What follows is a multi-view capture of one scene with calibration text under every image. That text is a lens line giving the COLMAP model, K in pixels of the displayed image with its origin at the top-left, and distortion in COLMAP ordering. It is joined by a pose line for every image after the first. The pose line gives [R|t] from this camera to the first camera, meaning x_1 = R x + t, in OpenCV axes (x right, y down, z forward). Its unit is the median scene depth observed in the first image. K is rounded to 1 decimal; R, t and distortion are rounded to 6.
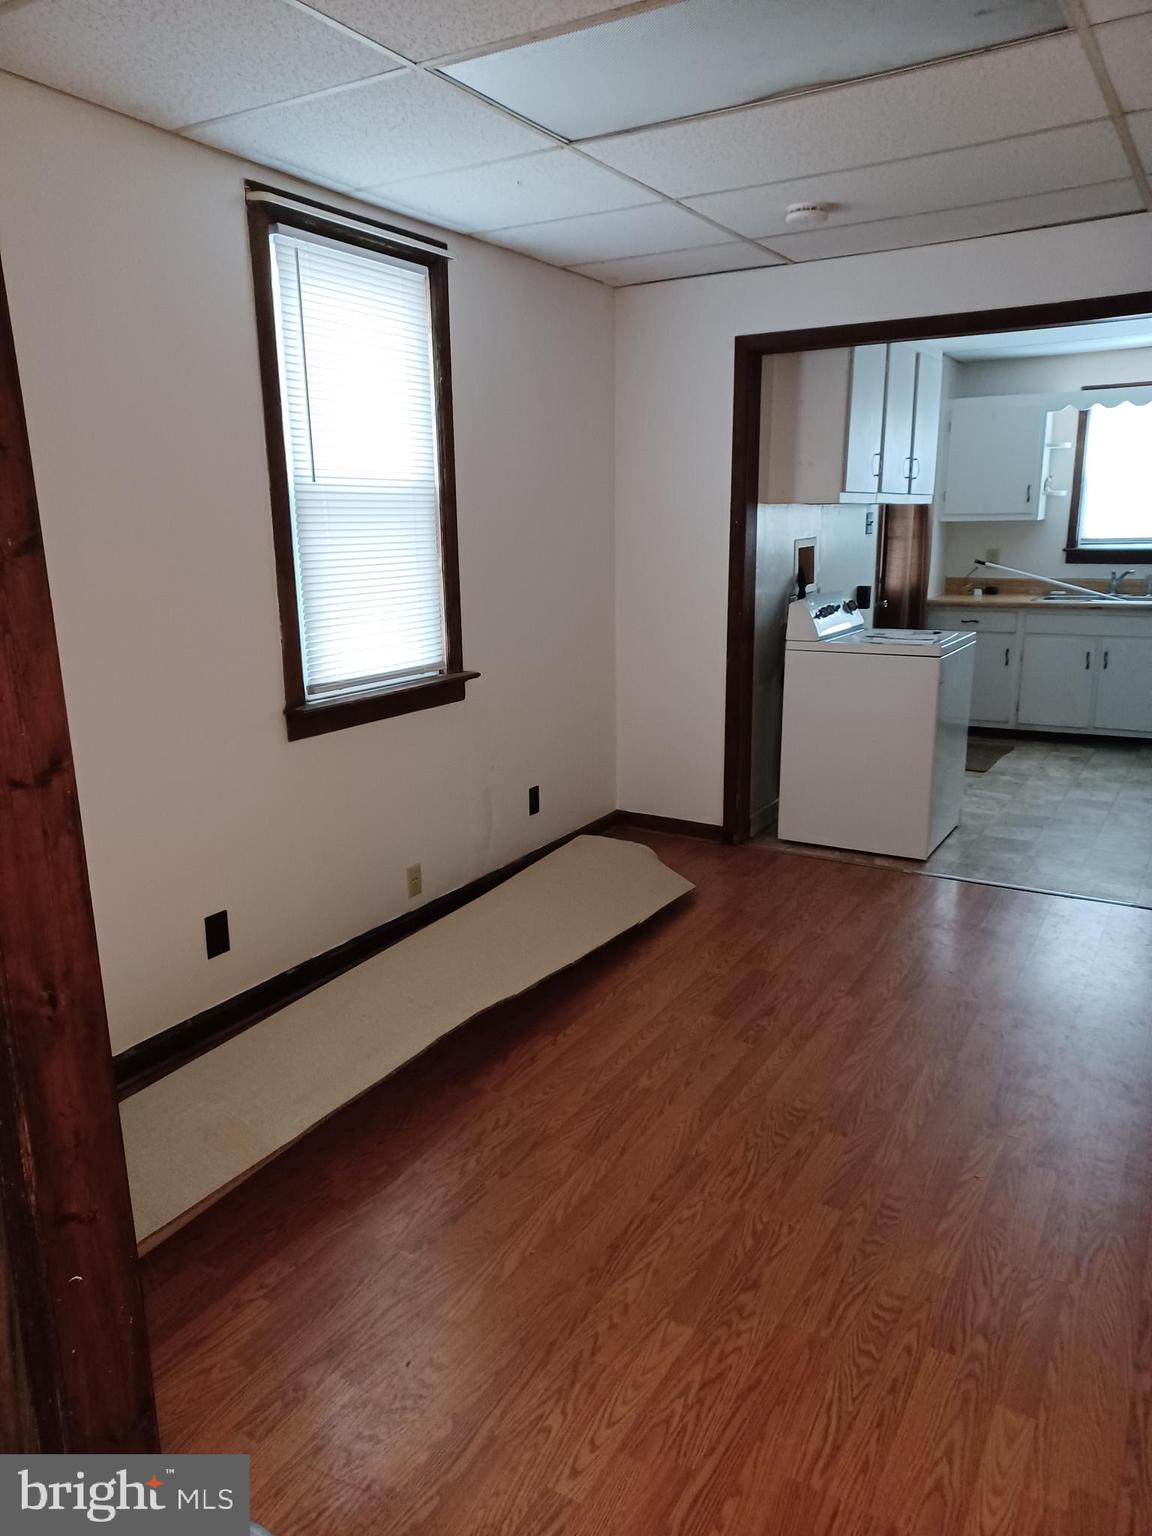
lens RADIAL K [[1120.8, 0, 576.0], [0, 1120.8, 779.7], [0, 0, 1]] dist [0.031215, 0.031010]
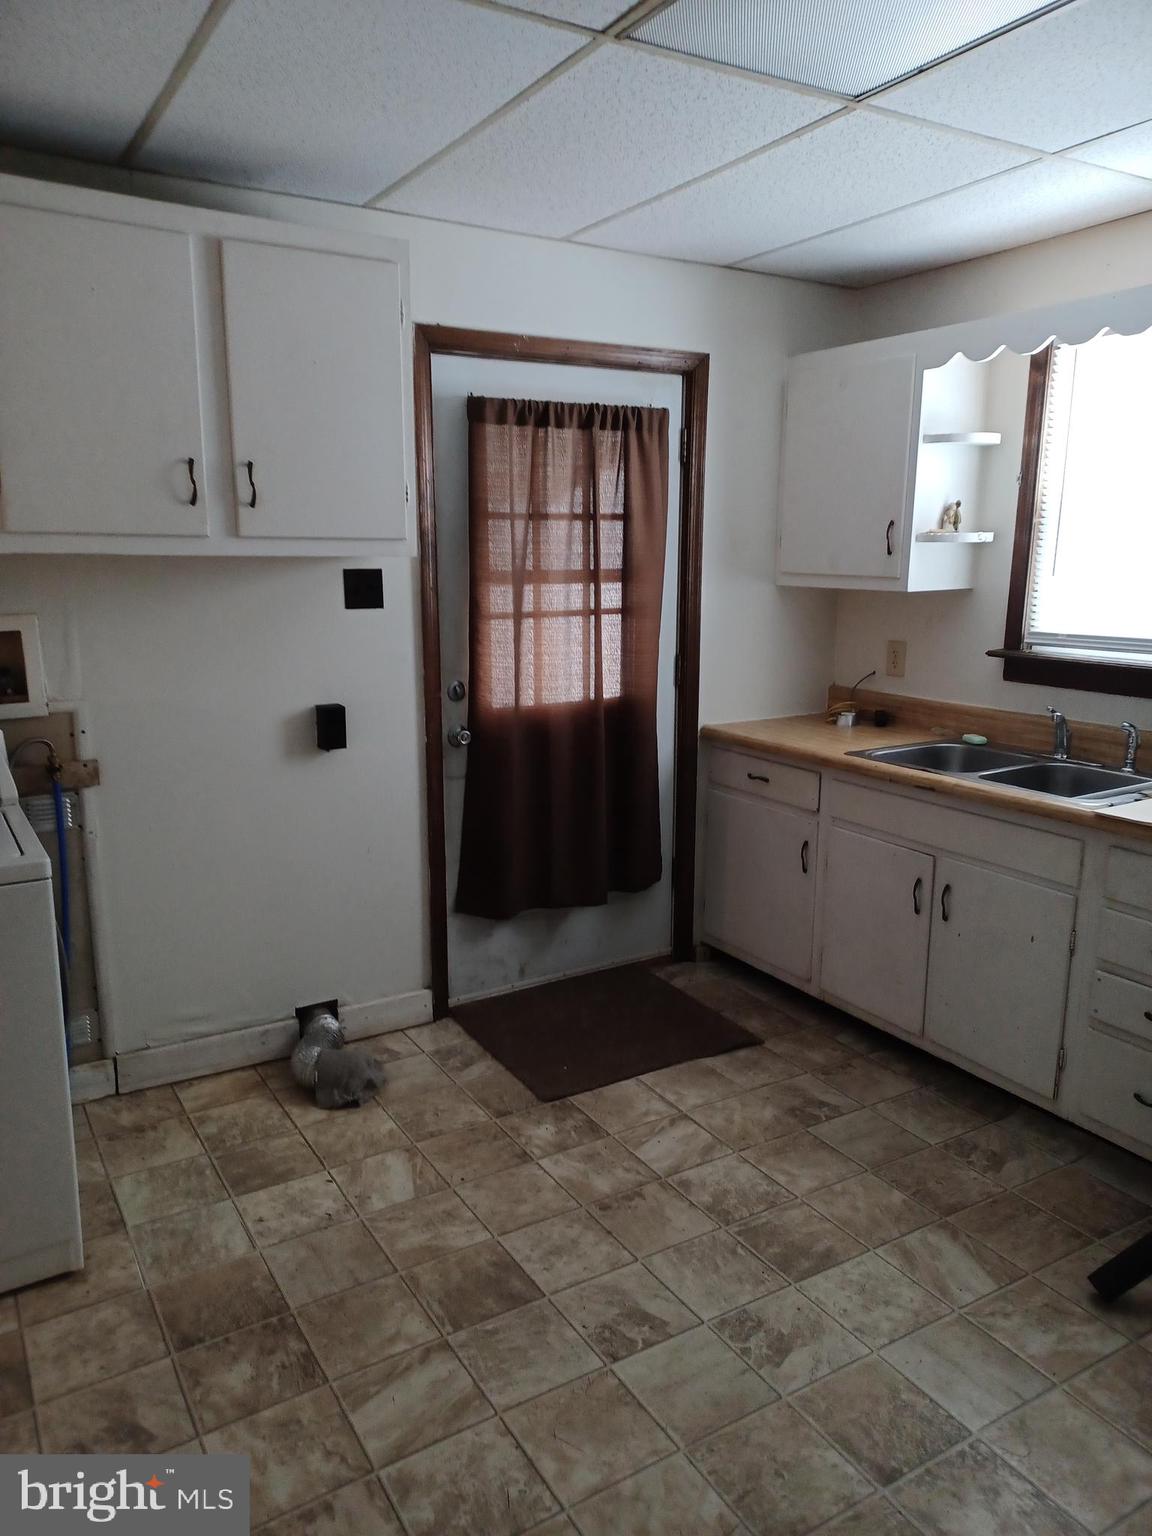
lens RADIAL K [[1122.9, 0, 568.2], [0, 1122.9, 765.9], [0, 0, 1]] dist [0.134346, -0.125394]
pose [[0.877933, 0.109853, -0.466011, 1.745881], [-0.124612, 0.992205, -0.000868, -0.455241], [0.462283, 0.058832, 0.884778, 1.666552]]
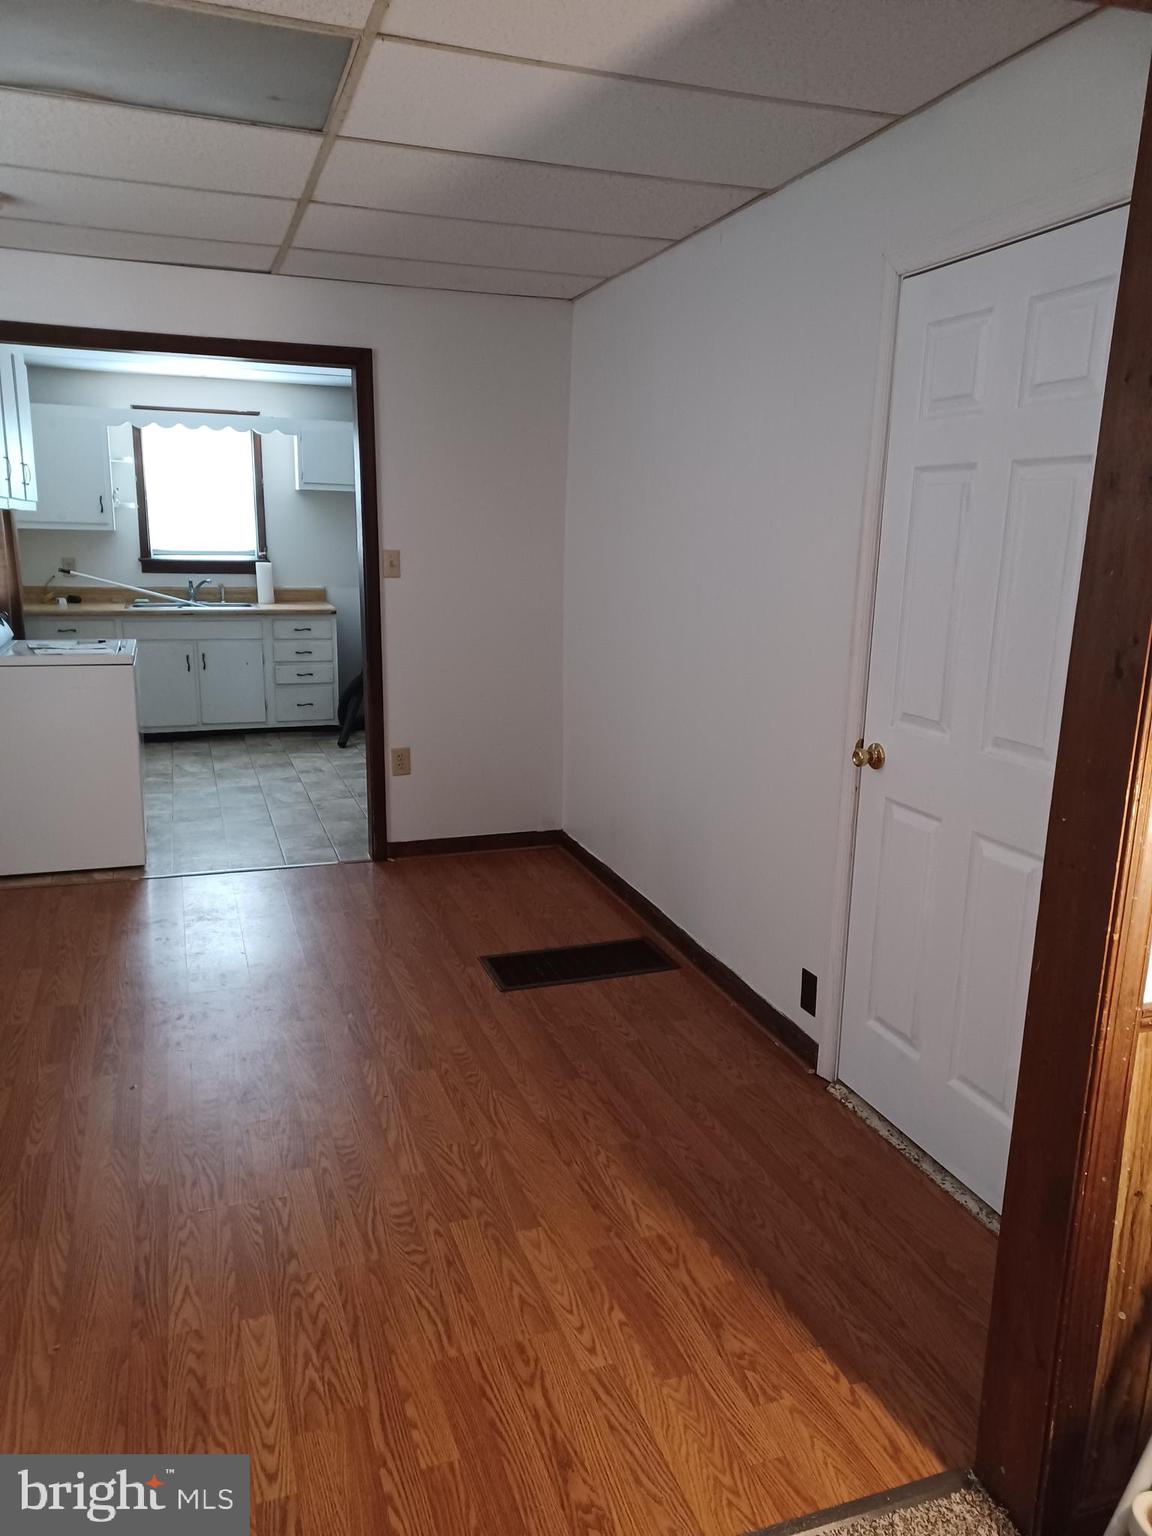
lens RADIAL K [[1120.8, 0, 576.0], [0, 1120.8, 779.7], [0, 0, 1]] dist [0.031215, 0.031010]
pose [[0.647416, -0.144485, 0.748316, -0.412772], [0.149630, 0.986853, 0.061087, -0.018218], [-0.747304, 0.072422, 0.660524, 0.070946]]
